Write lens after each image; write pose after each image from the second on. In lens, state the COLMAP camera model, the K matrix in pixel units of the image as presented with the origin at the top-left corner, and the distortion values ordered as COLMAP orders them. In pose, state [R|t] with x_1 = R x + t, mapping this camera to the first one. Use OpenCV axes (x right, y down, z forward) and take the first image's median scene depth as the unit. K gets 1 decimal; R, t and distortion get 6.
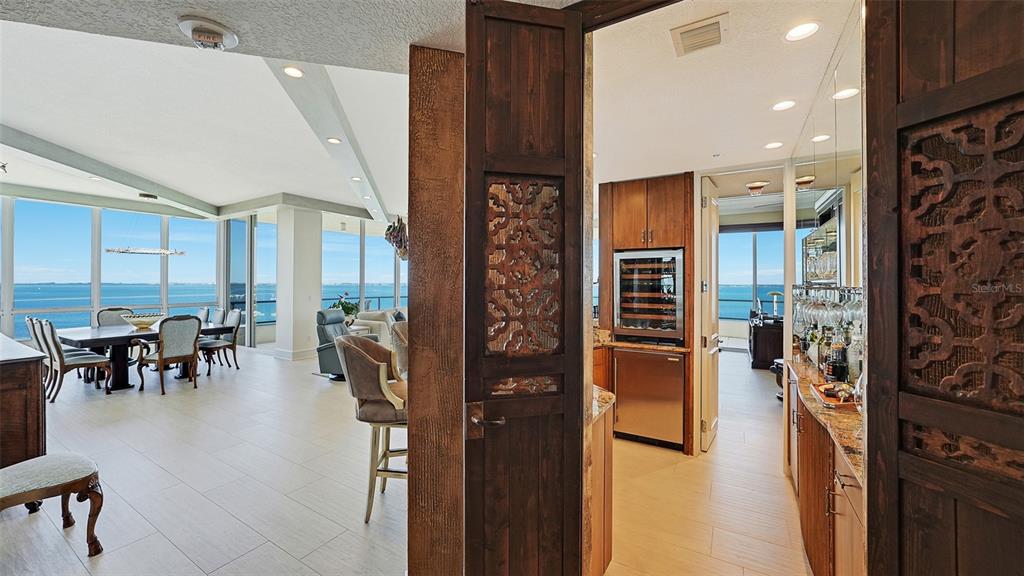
lens RADIAL K [[380.3, 0, 514.8], [0, 380.3, 279.5], [0, 0, 1]] dist [-0.000672, 0.000083]
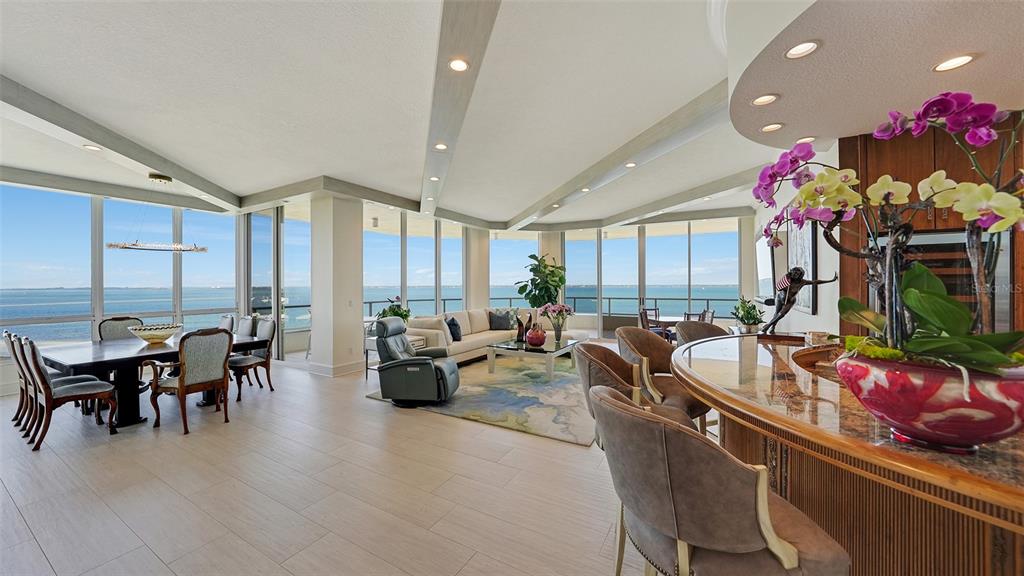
lens RADIAL K [[365.3, 0, 508.8], [0, 365.3, 284.4], [0, 0, 1]] dist [-0.000827, 0.000145]
pose [[0.999952, -0.007370, 0.006427, -0.247832], [0.007320, 0.999944, 0.007704, 0.004542], [-0.006483, -0.007657, 0.999950, 0.235760]]
